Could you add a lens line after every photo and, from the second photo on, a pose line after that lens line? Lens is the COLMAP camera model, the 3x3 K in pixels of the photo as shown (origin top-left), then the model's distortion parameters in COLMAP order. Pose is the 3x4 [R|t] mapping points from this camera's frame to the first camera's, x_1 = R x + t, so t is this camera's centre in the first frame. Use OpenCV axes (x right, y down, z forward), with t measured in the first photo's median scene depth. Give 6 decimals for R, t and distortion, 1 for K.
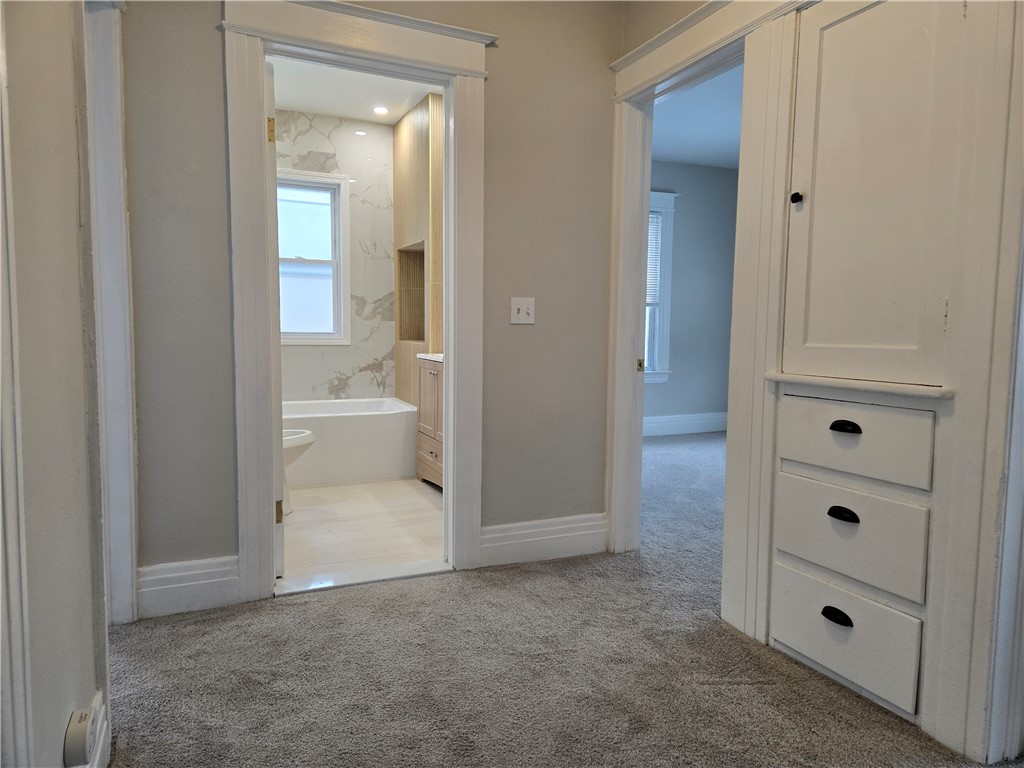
lens RADIAL K [[678.6, 0, 514.5], [0, 678.6, 382.3], [0, 0, 1]] dist [0.085069, -0.071987]
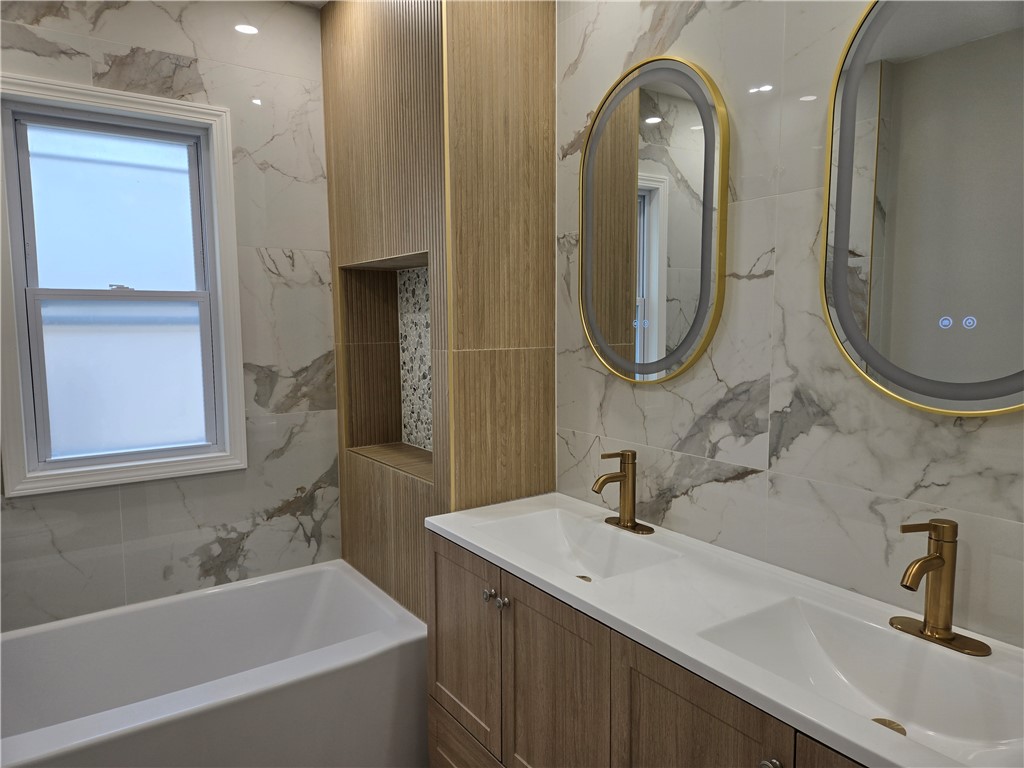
lens RADIAL K [[678.6, 0, 512.3], [0, 678.6, 388.6], [0, 0, 1]] dist [0.085069, -0.071987]
pose [[0.982957, -0.037950, 0.179876, -0.140379], [0.035298, 0.999216, 0.017921, -0.110652], [-0.180415, -0.011267, 0.983526, 0.488797]]
